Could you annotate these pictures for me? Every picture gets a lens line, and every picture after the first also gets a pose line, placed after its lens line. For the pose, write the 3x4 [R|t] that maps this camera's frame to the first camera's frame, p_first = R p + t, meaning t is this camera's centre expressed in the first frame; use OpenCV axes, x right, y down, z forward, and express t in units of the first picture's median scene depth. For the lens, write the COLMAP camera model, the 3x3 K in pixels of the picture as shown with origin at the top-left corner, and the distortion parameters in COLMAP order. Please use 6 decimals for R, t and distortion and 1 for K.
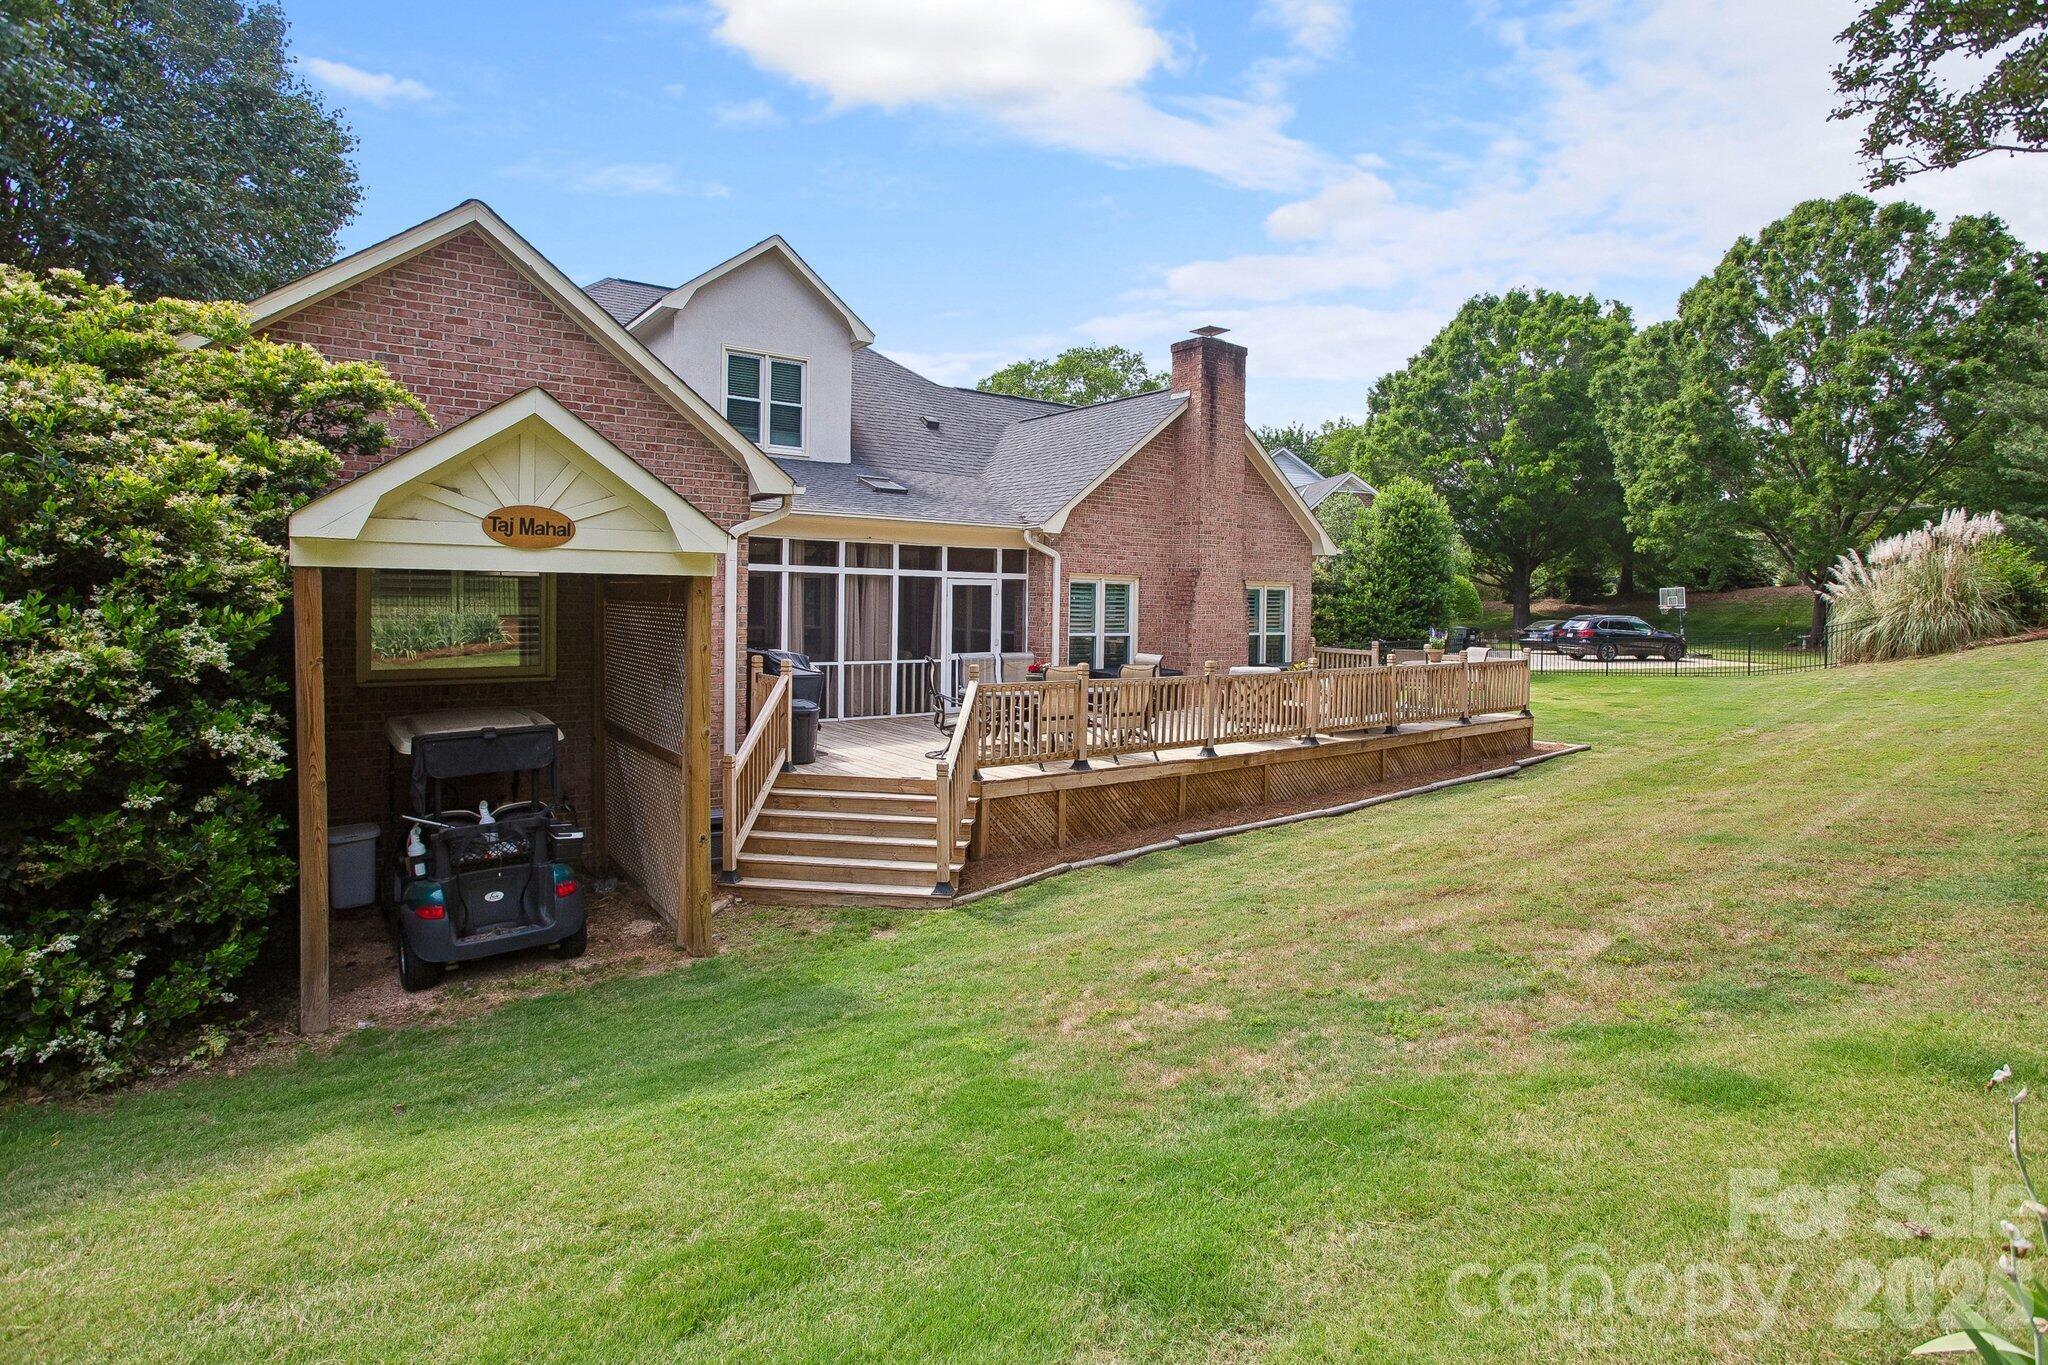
lens RADIAL K [[1016.6, 0, 1024.0], [0, 1016.6, 682.5], [0, 0, 1]] dist [-0.069231, 0.024872]
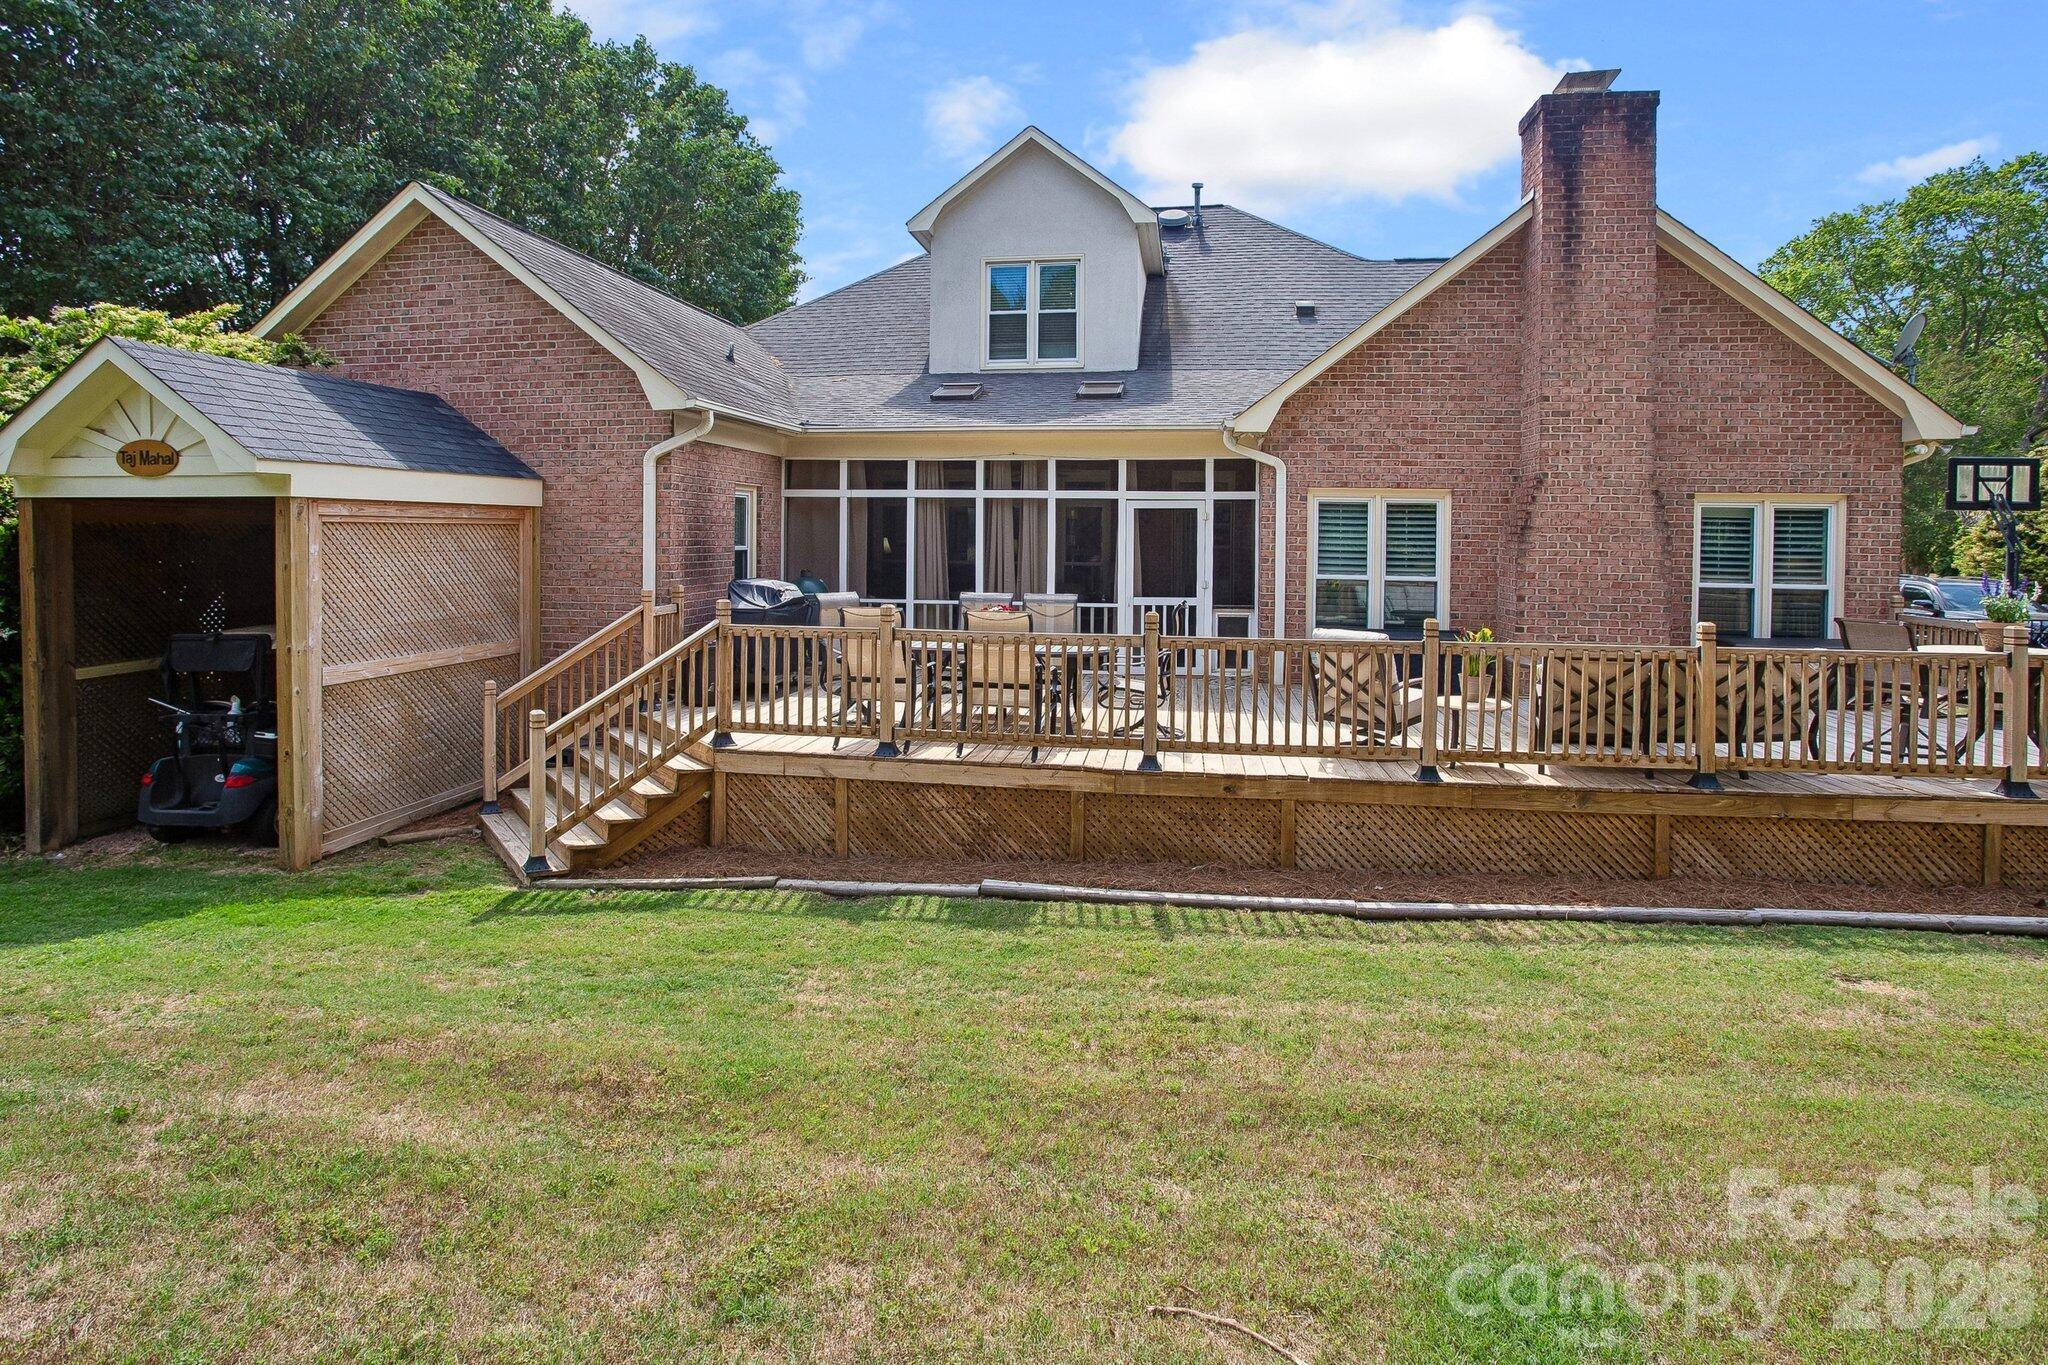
lens RADIAL K [[1030.2, 0, 1016.5], [0, 1030.2, 613.1], [0, 0, 1]] dist [-0.075819, 0.027679]
pose [[0.693914, 0.043620, -0.718735, 0.450896], [-0.055790, 0.998420, 0.006731, -0.016748], [0.717893, 0.035427, 0.695252, 0.401534]]
